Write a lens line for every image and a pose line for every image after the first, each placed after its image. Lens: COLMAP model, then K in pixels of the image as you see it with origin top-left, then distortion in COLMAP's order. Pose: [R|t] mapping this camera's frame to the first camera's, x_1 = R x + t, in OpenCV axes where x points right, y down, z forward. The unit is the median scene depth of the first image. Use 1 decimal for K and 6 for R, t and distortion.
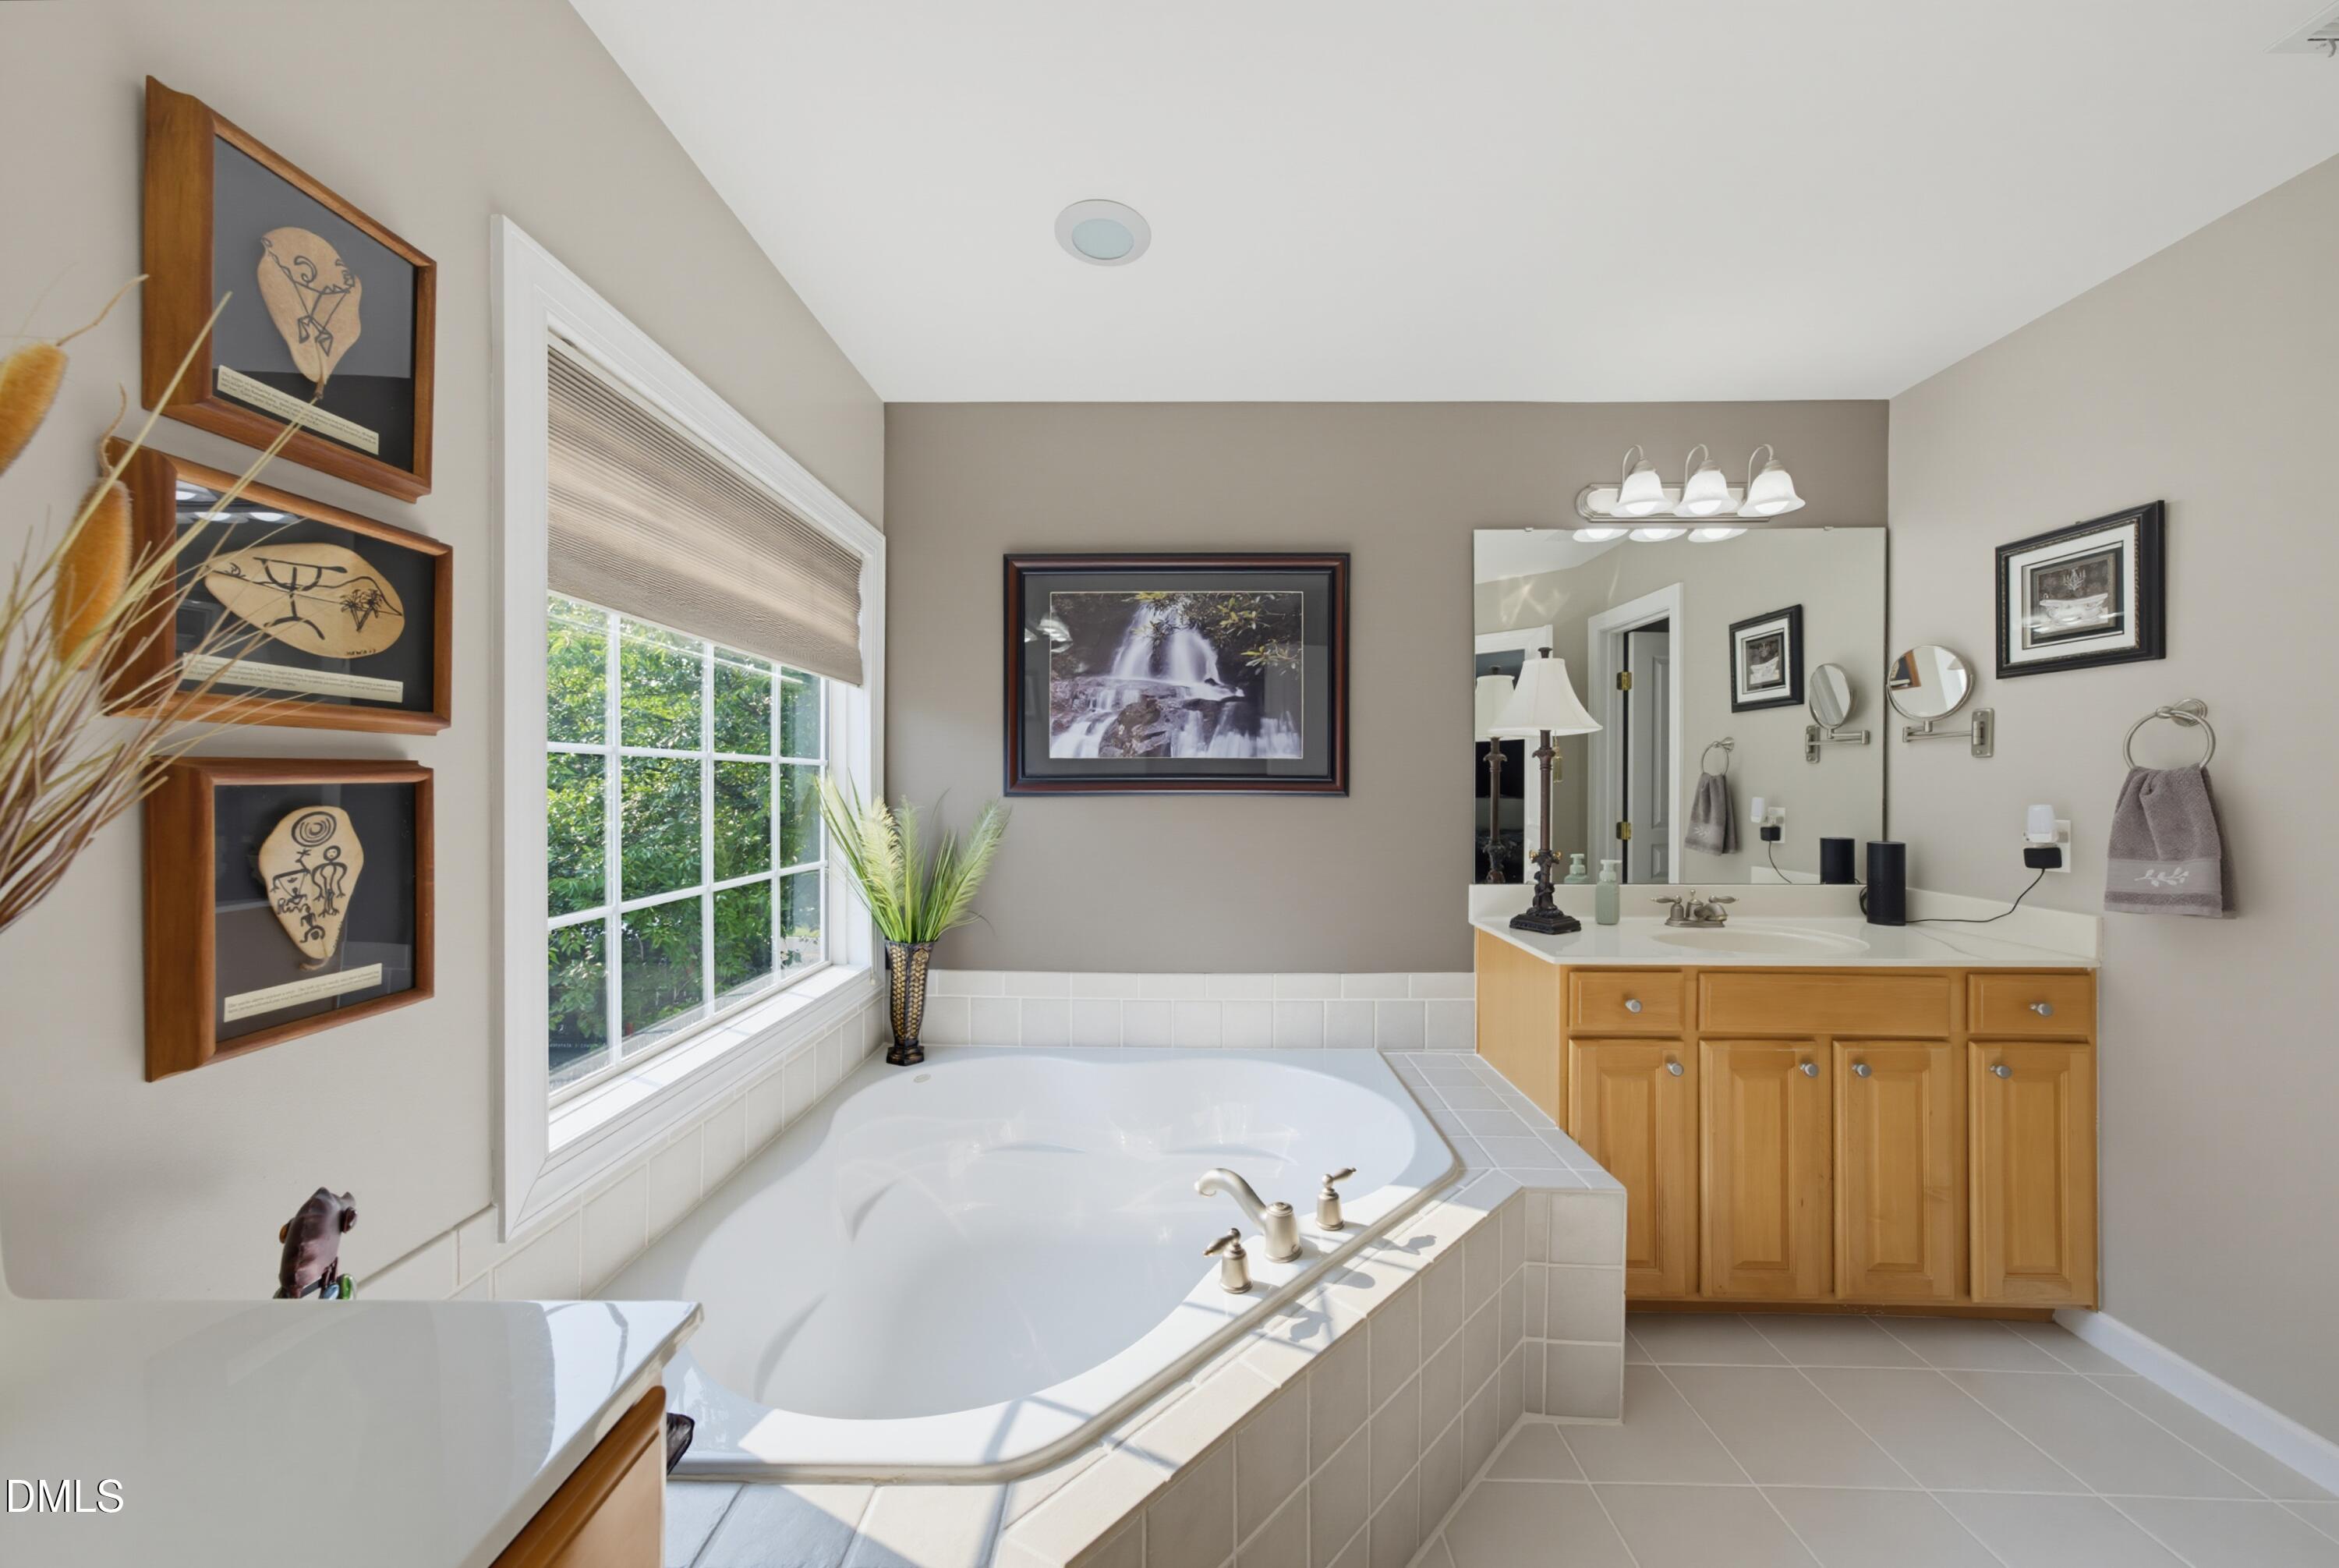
lens RADIAL K [[812.9, 0, 1172.6], [0, 812.9, 781.1], [0, 0, 1]] dist [0.002713, 0.000842]
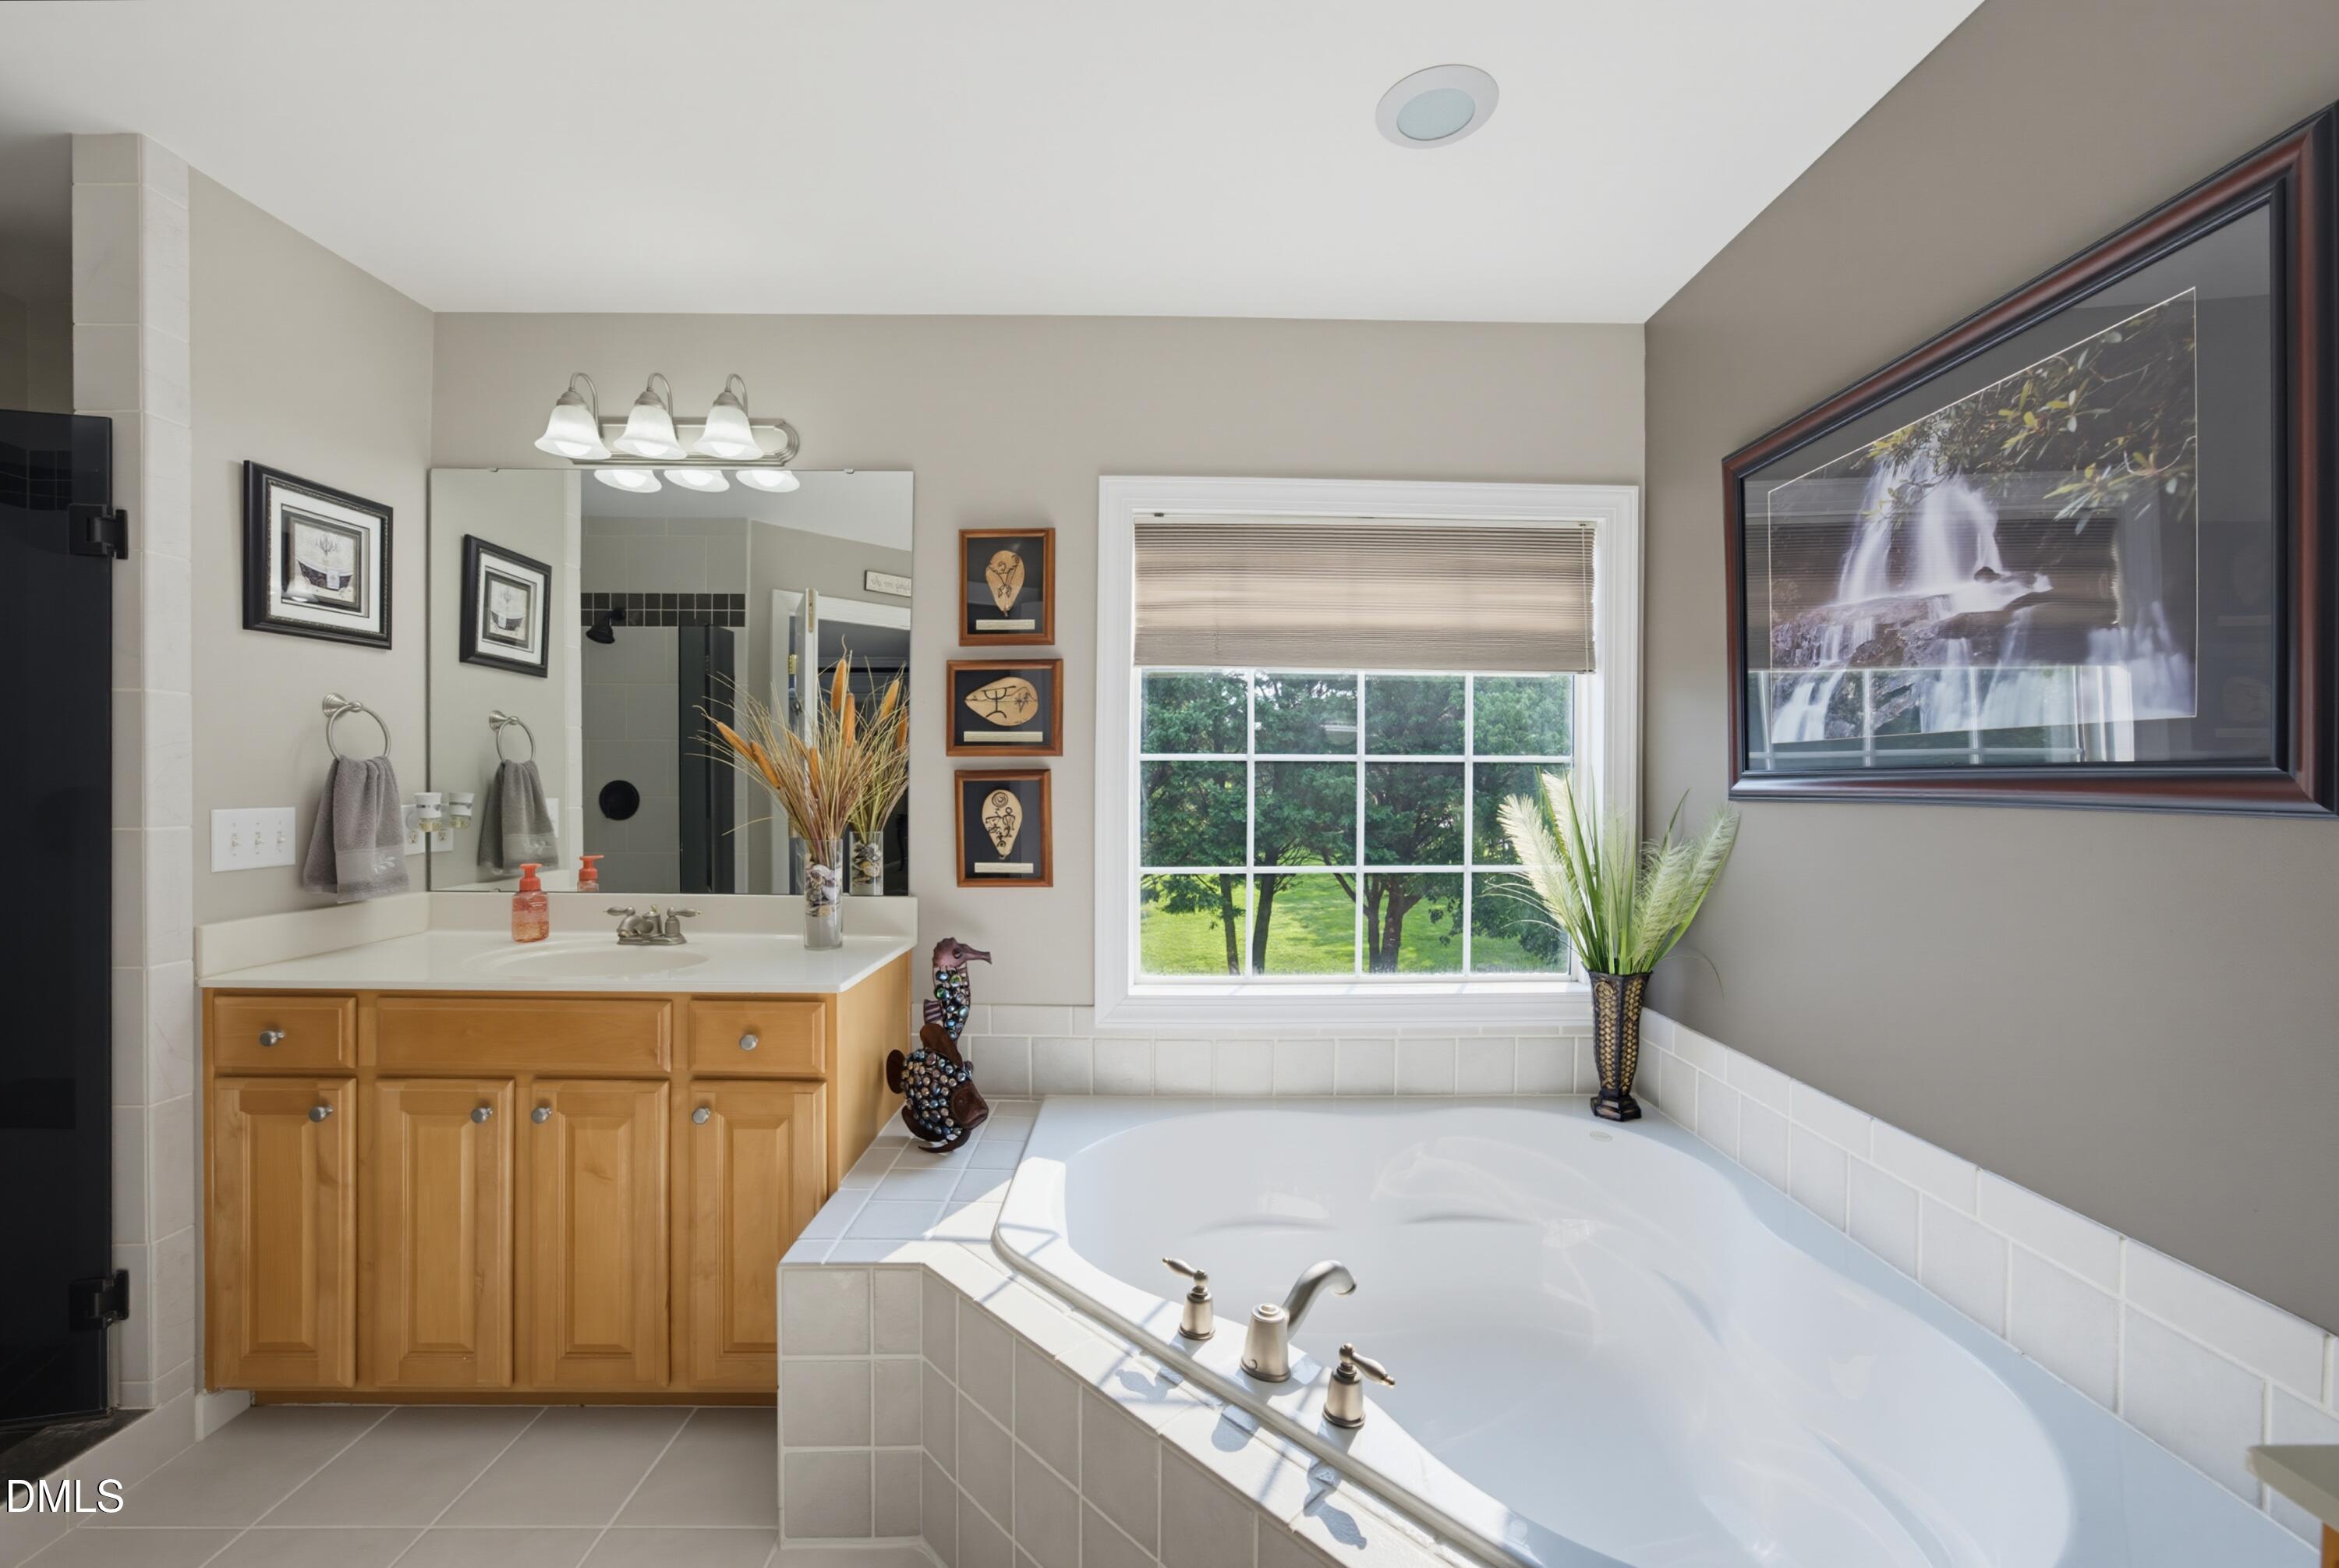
lens RADIAL K [[963.1, 0, 1171.7], [0, 963.1, 779.1], [0, 0, 1]] dist [0.004454, 0.001283]
pose [[0.018144, -0.006055, -0.999817, 0.614602], [-0.003311, 0.999976, -0.006116, 0.005311], [0.999830, 0.003421, 0.018123, 0.505864]]
